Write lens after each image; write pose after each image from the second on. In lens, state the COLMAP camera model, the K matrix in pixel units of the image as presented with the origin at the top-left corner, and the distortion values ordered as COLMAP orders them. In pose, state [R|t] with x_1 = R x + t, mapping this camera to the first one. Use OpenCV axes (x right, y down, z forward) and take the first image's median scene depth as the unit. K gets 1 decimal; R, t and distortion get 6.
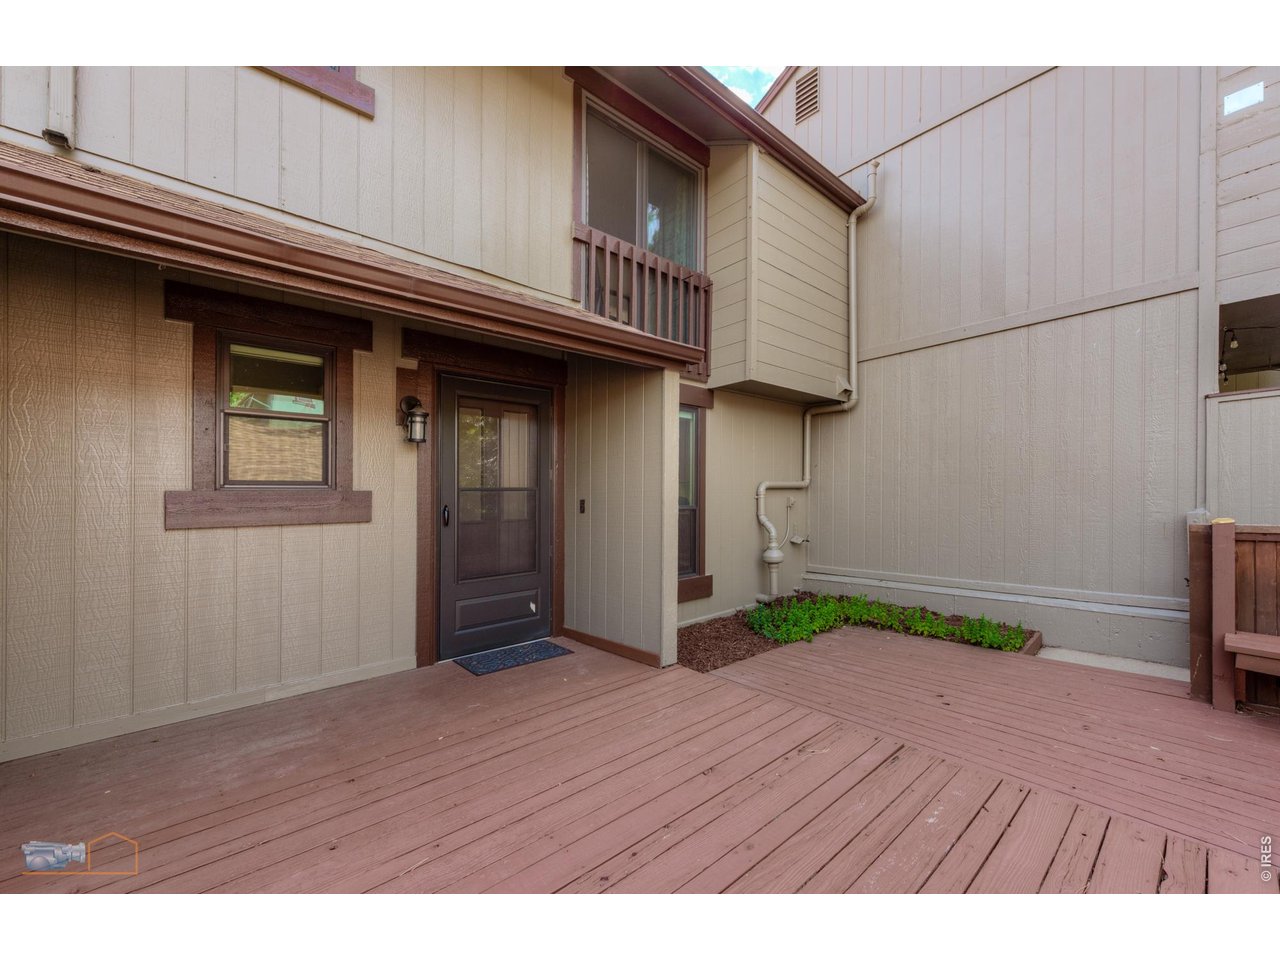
lens RADIAL K [[520.0, 0, 644.3], [0, 520.0, 497.4], [0, 0, 1]] dist [-0.000788, -0.000213]
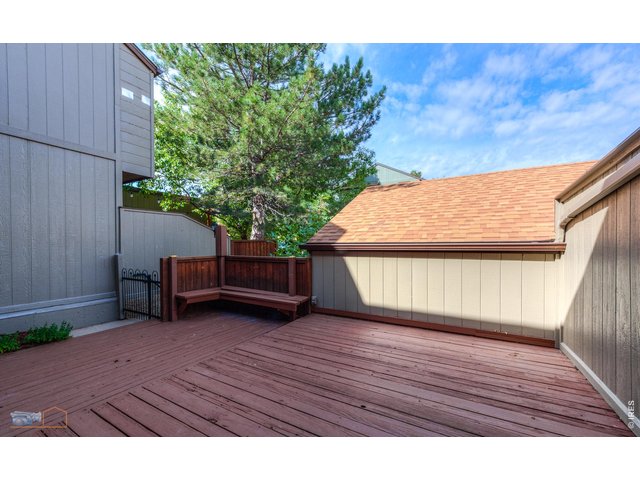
lens RADIAL K [[260.0, 0, 322.1], [0, 260.0, 248.7], [0, 0, 1]] dist [-0.000788, -0.000213]
pose [[-0.316418, 0.001112, 0.948619, -0.374066], [0.006632, 0.999977, 0.001040, 0.006619], [-0.948597, 0.006621, -0.316418, 0.485098]]
